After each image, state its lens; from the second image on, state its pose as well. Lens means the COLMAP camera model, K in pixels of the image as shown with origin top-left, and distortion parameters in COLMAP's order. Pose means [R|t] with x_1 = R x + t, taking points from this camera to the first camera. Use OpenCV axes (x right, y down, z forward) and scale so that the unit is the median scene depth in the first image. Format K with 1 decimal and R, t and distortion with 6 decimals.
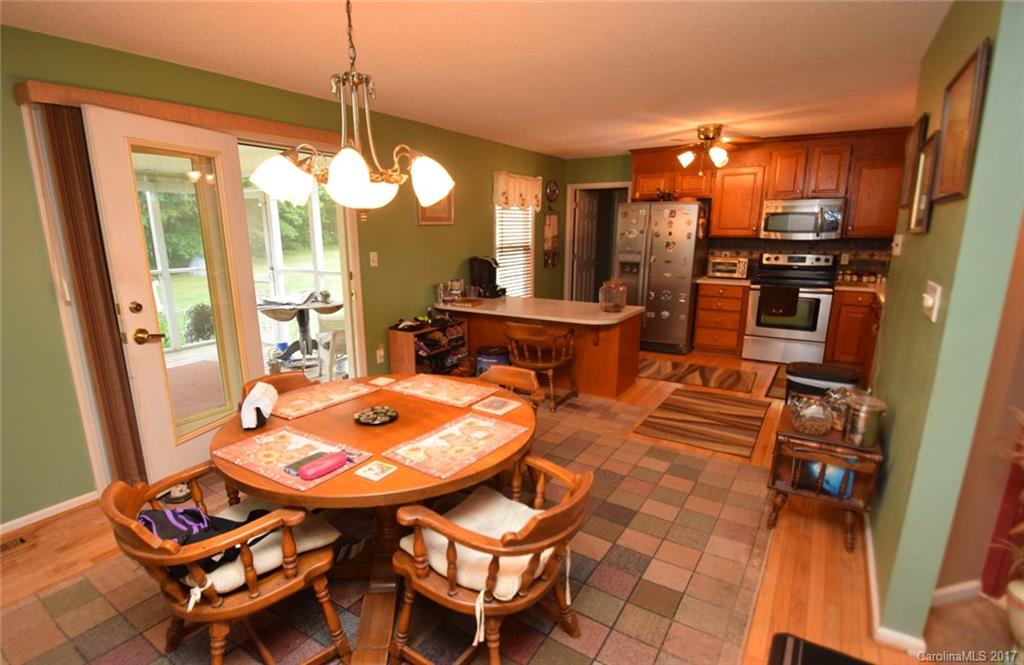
lens RADIAL K [[511.6, 0, 486.1], [0, 511.6, 348.4], [0, 0, 1]] dist [-0.001563, -0.000315]
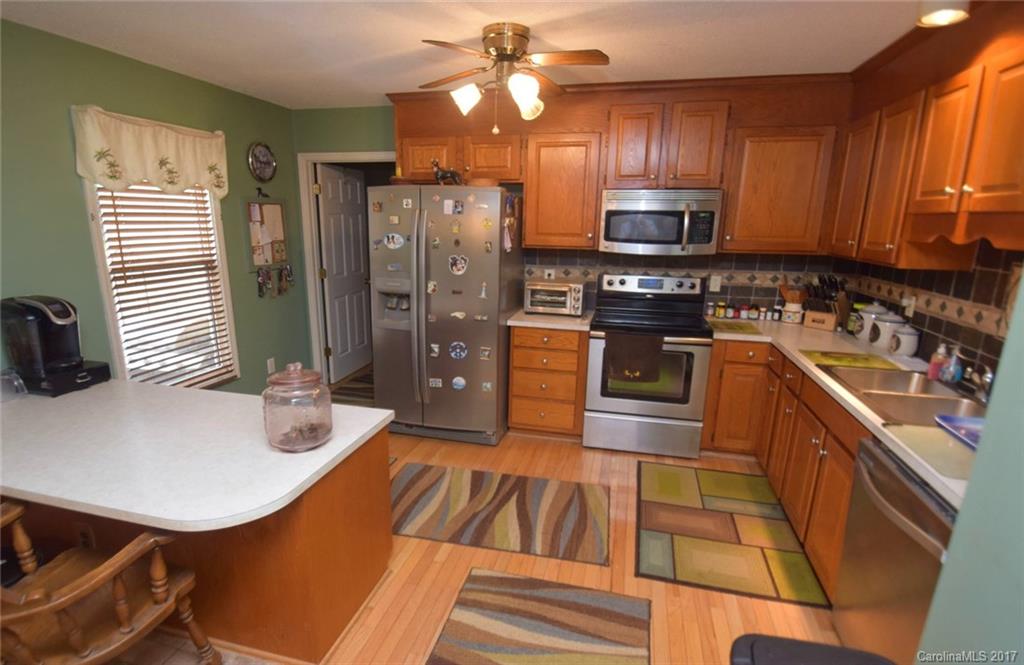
lens RADIAL K [[528.3, 0, 492.9], [0, 528.3, 350.1], [0, 0, 1]] dist [-0.000365, -0.011367]
pose [[0.946767, -0.059104, 0.316447, 0.206732], [0.055576, 0.998251, 0.020170, -0.116422], [-0.317086, -0.001509, 0.948396, 0.437059]]
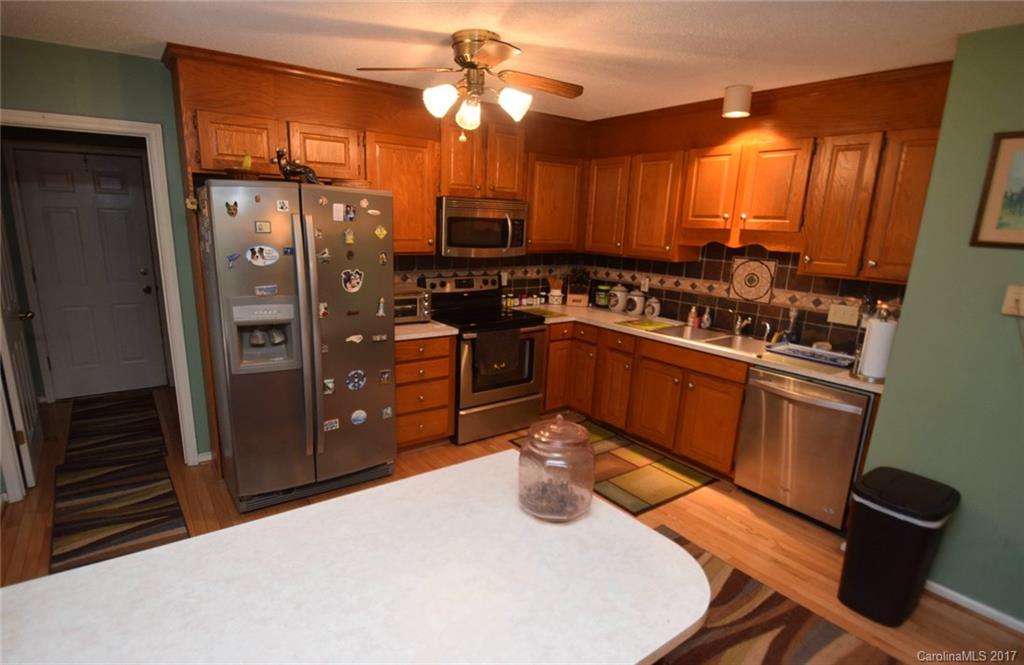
lens RADIAL K [[528.3, 0, 492.9], [0, 528.3, 350.1], [0, 0, 1]] dist [-0.000365, -0.011367]
pose [[0.356547, -0.207074, 0.911040, -0.057692], [0.180189, 0.972062, 0.150425, -0.188590], [-0.916737, 0.110526, 0.383899, 0.700863]]
